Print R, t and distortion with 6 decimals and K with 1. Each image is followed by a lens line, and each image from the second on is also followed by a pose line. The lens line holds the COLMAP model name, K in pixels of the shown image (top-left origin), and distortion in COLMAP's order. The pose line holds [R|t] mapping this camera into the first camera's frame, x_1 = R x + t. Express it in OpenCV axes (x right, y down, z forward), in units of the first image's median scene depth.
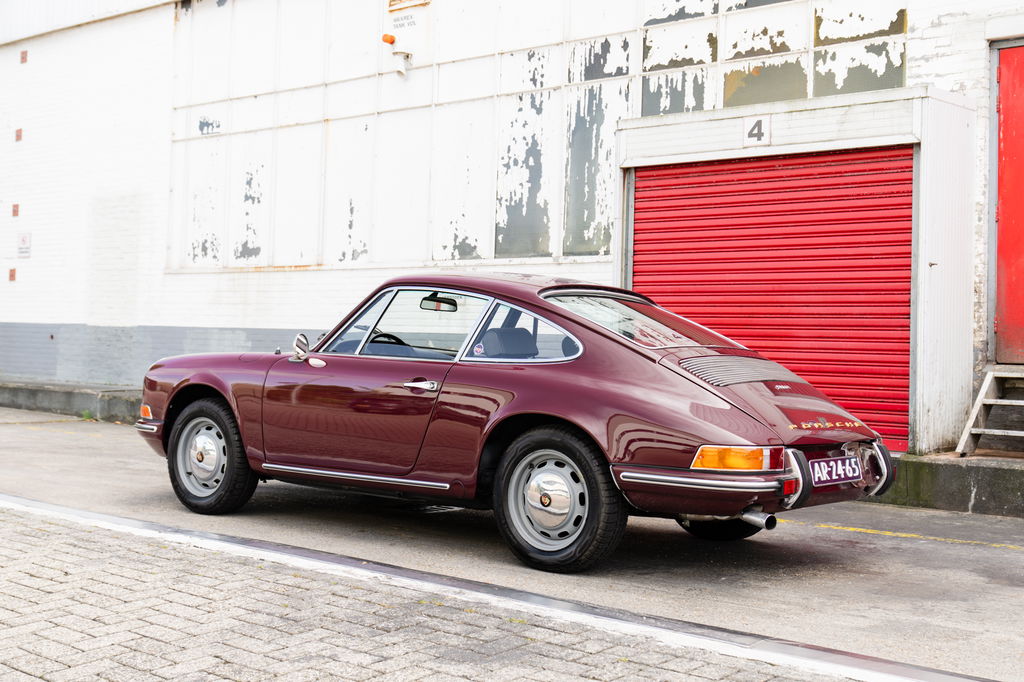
lens RADIAL K [[1313.4, 0, 512.0], [0, 1313.4, 341.0], [0, 0, 1]] dist [0.005799, 0.054676]
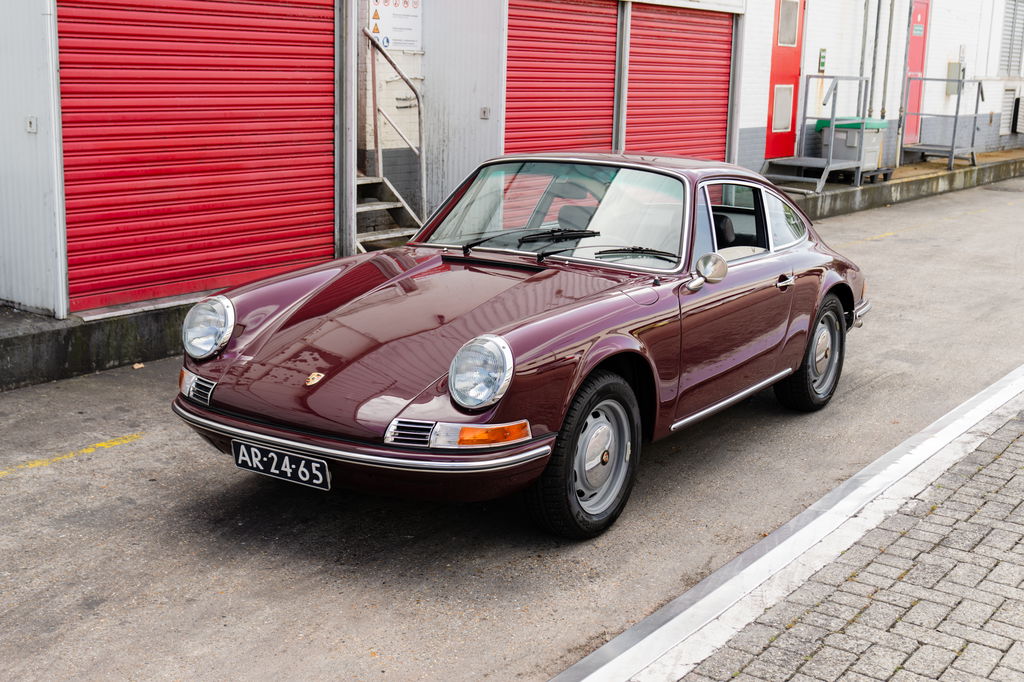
lens RADIAL K [[1323.7, 0, 525.5], [0, 1323.7, 338.5], [0, 0, 1]] dist [0.006382, 0.036338]
pose [[-0.111411, -0.226668, 0.967579, -0.645625], [-0.032665, 0.973950, 0.224400, -0.090557], [-0.993237, -0.006605, -0.115913, 0.822826]]
